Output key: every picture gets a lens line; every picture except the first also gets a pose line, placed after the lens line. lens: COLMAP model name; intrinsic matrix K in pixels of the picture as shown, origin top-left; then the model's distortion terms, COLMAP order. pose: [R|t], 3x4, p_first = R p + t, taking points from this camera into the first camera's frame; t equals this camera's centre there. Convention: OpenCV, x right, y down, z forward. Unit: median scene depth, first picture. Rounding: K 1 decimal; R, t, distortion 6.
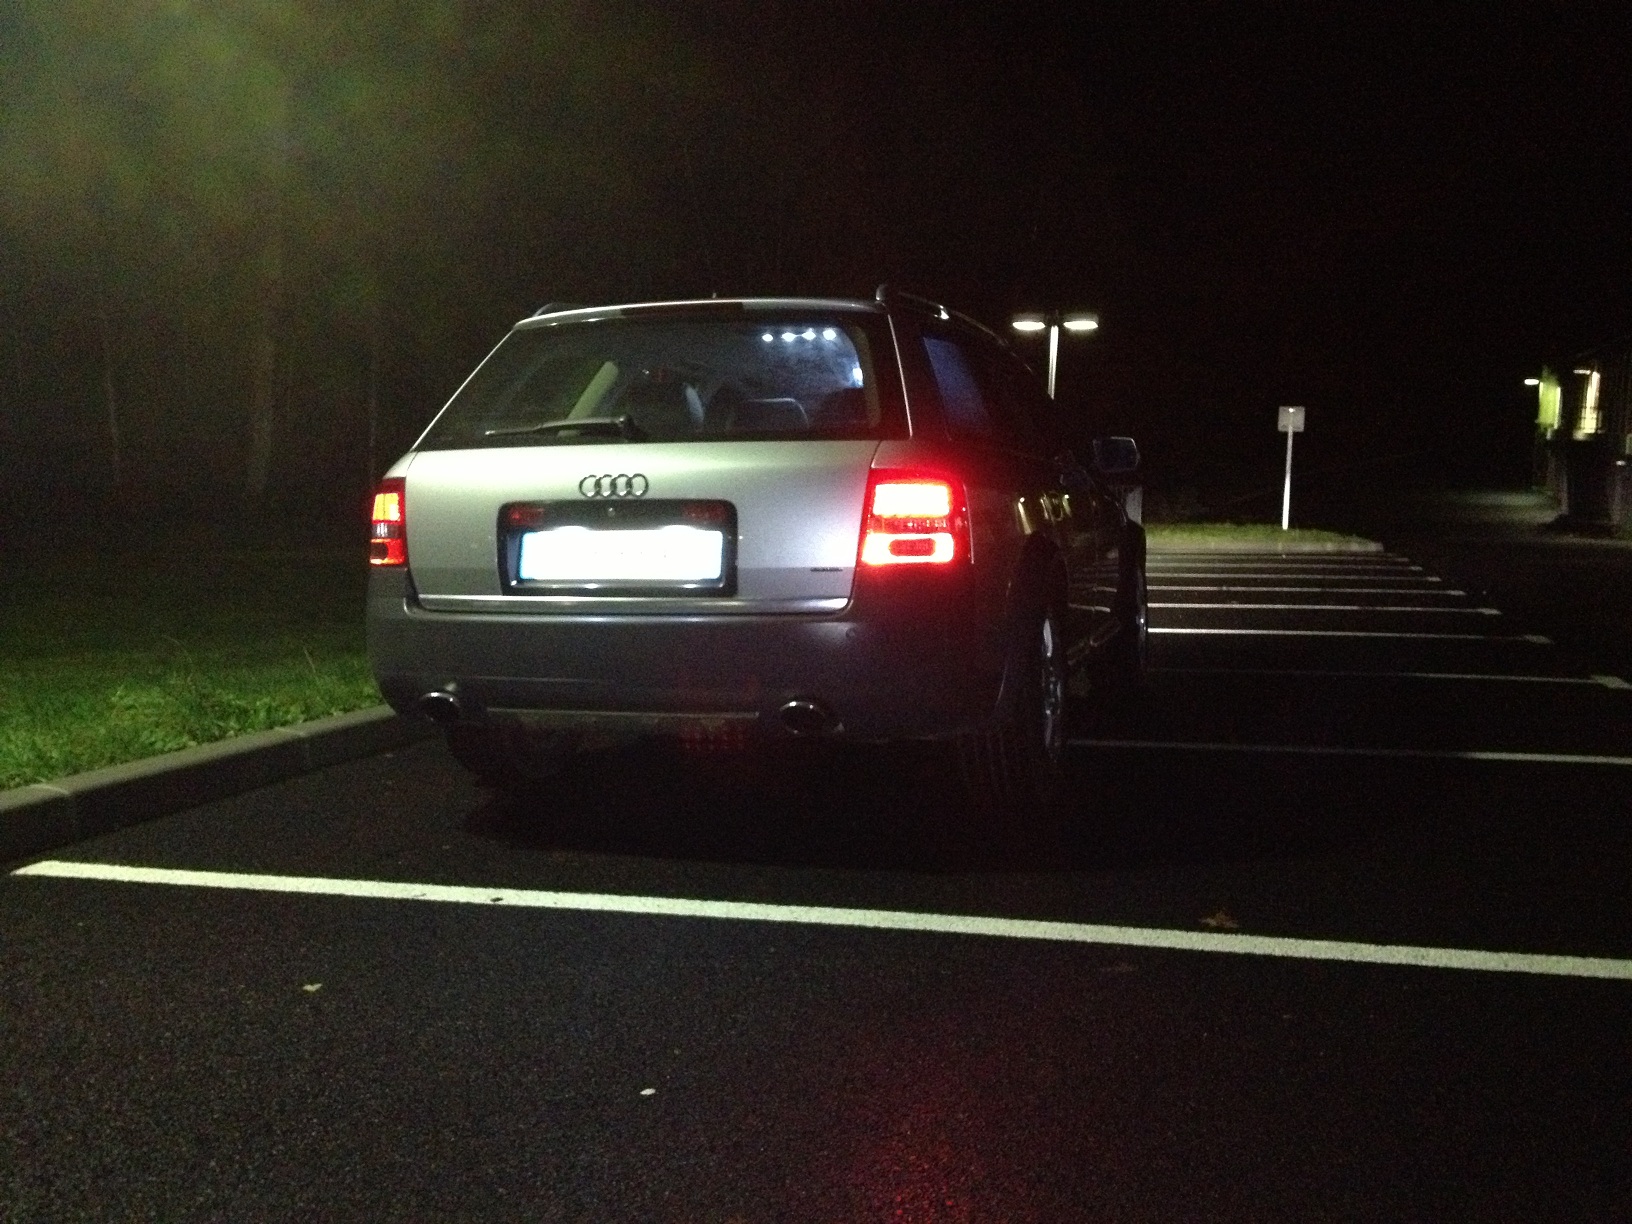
lens RADIAL K [[1661.1, 0, 816.0], [0, 1661.1, 612.0], [0, 0, 1]] dist [0.003351, 0.001989]
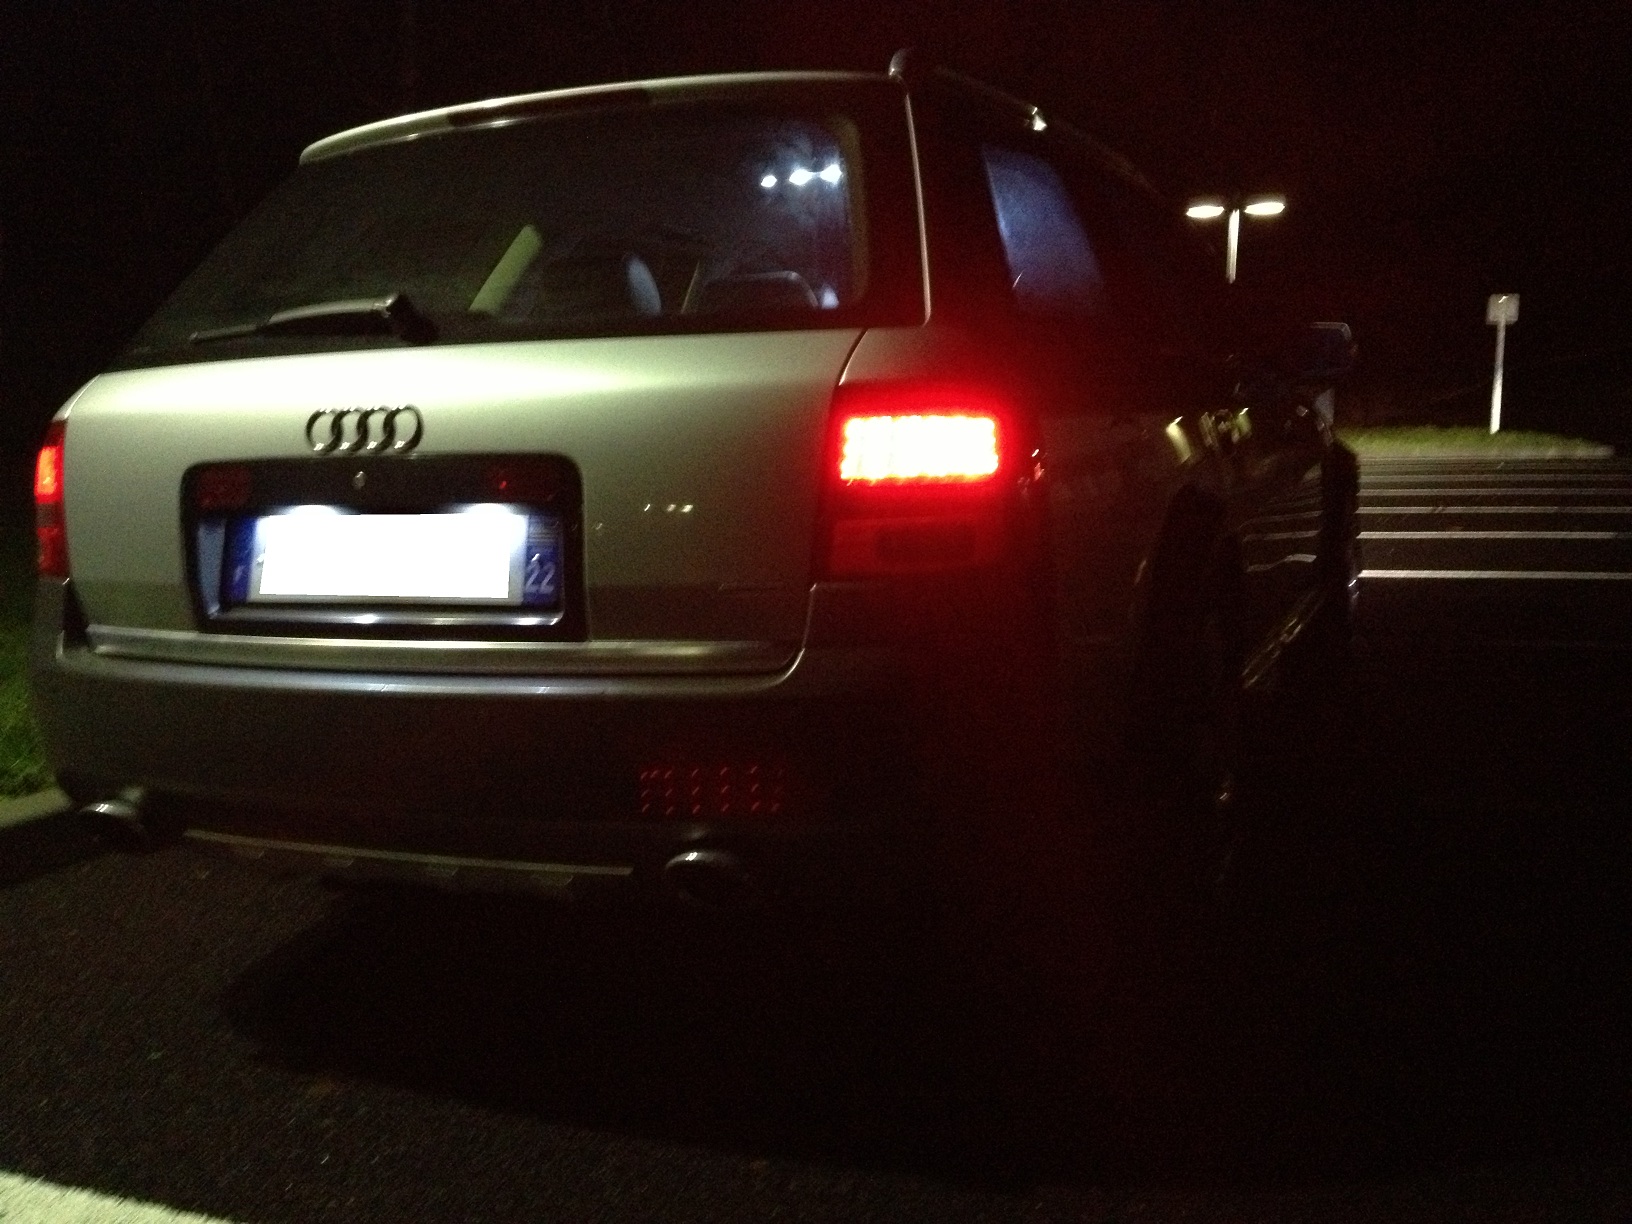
lens RADIAL K [[1659.4, 0, 853.1], [0, 1659.4, 616.2], [0, 0, 1]] dist [0.223681, -0.821824]
pose [[0.996466, -0.013953, -0.082825, 0.054828], [0.018386, 0.998425, 0.053008, -0.030449], [0.081954, -0.054343, 0.995153, 0.345772]]
